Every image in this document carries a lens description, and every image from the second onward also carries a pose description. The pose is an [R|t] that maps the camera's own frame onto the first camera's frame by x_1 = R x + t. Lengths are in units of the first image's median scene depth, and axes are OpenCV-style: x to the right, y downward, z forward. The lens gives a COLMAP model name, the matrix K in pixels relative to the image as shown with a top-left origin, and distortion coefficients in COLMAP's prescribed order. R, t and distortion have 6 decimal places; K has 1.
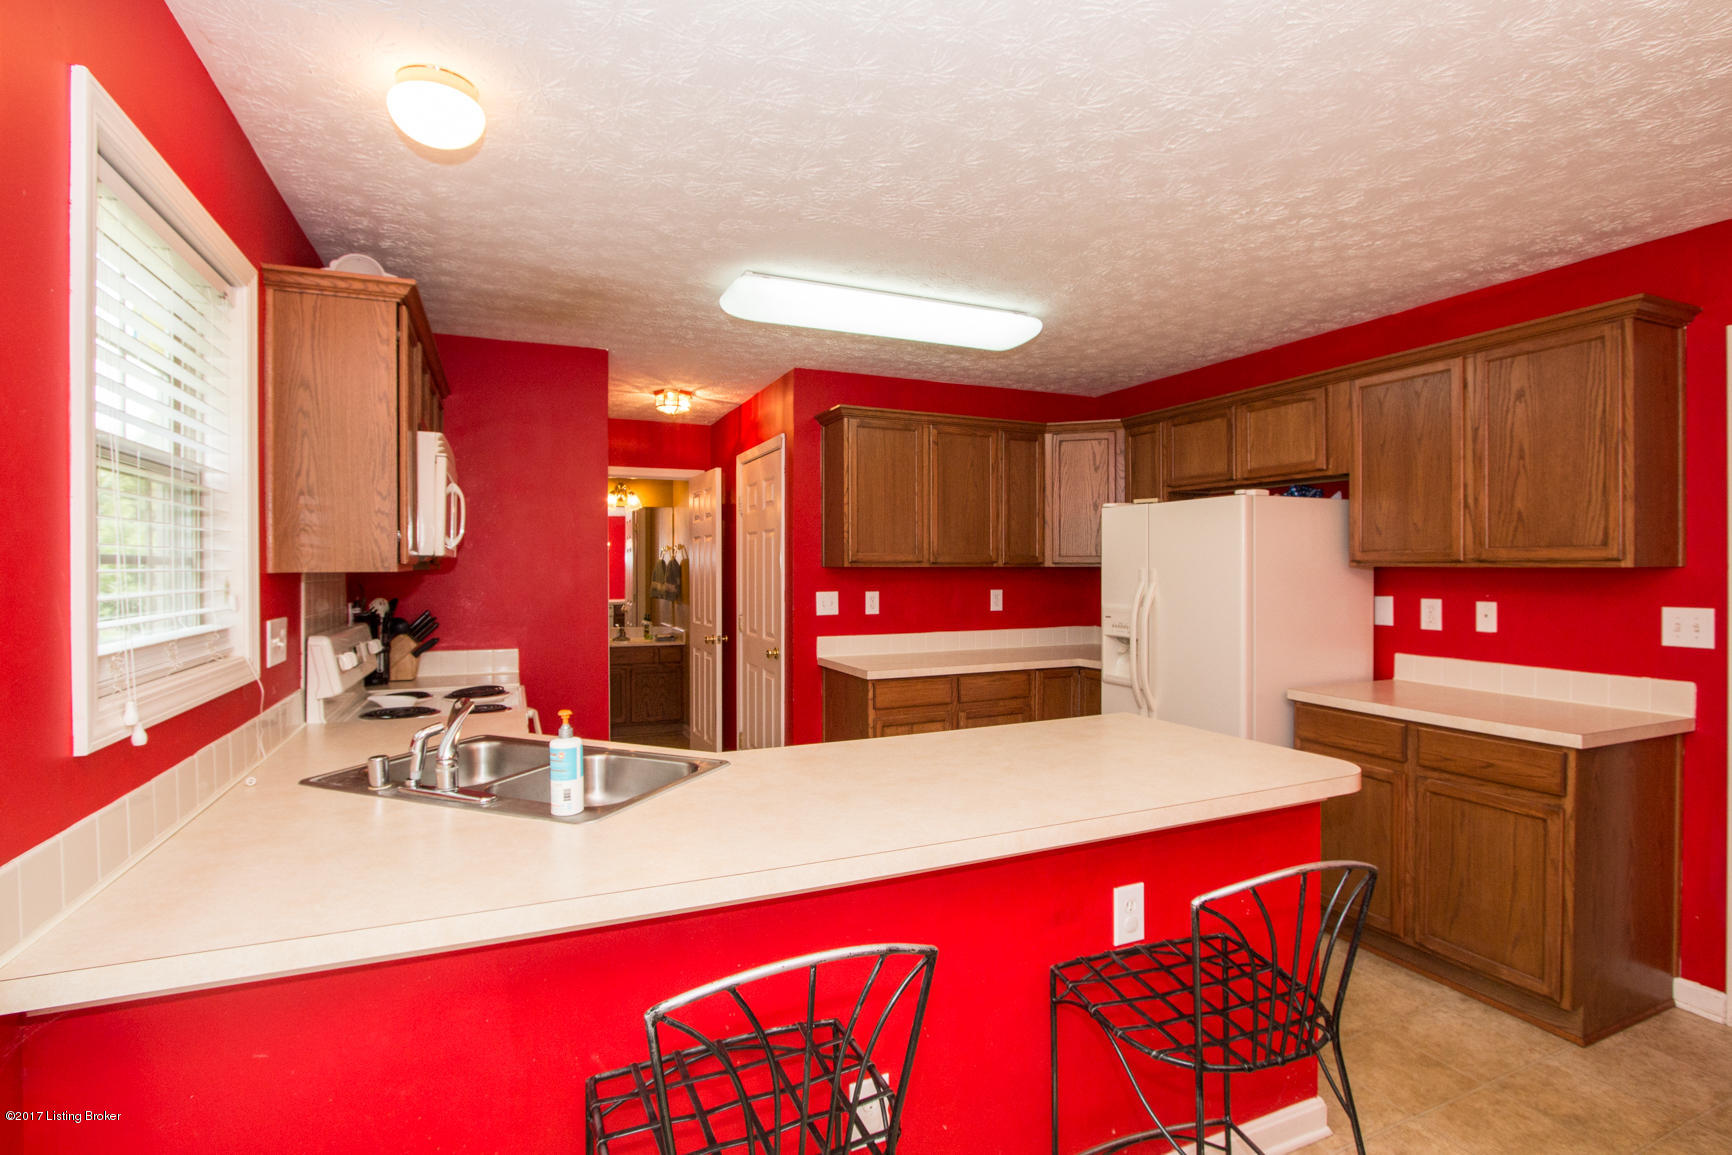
lens RADIAL K [[795.8, 0, 861.3], [0, 795.8, 571.8], [0, 0, 1]] dist [-0.024472, -0.000098]
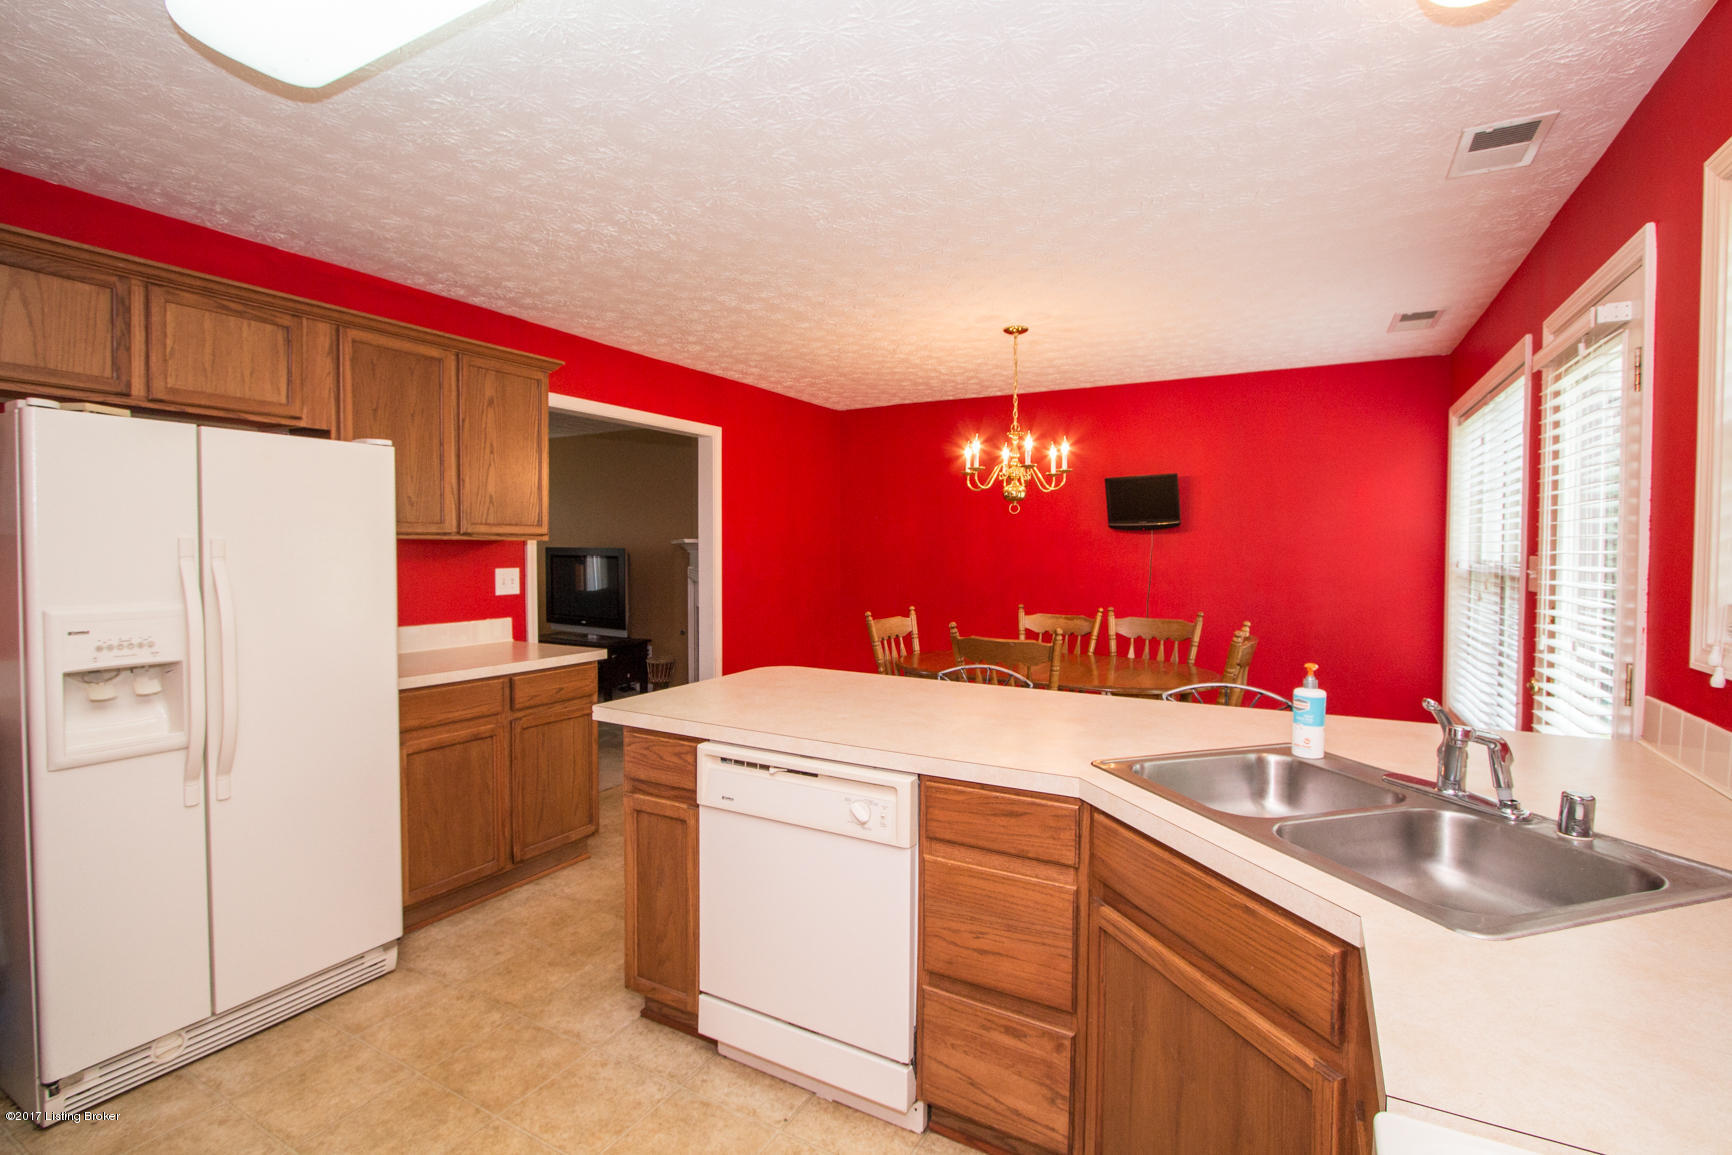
lens RADIAL K [[795.8, 0, 861.3], [0, 795.8, 571.8], [0, 0, 1]] dist [-0.024472, -0.000098]
pose [[-0.593695, -0.020723, 0.804423, -0.529860], [0.004687, 0.999562, 0.029210, 0.011007], [-0.804677, 0.021112, -0.593338, 1.278042]]
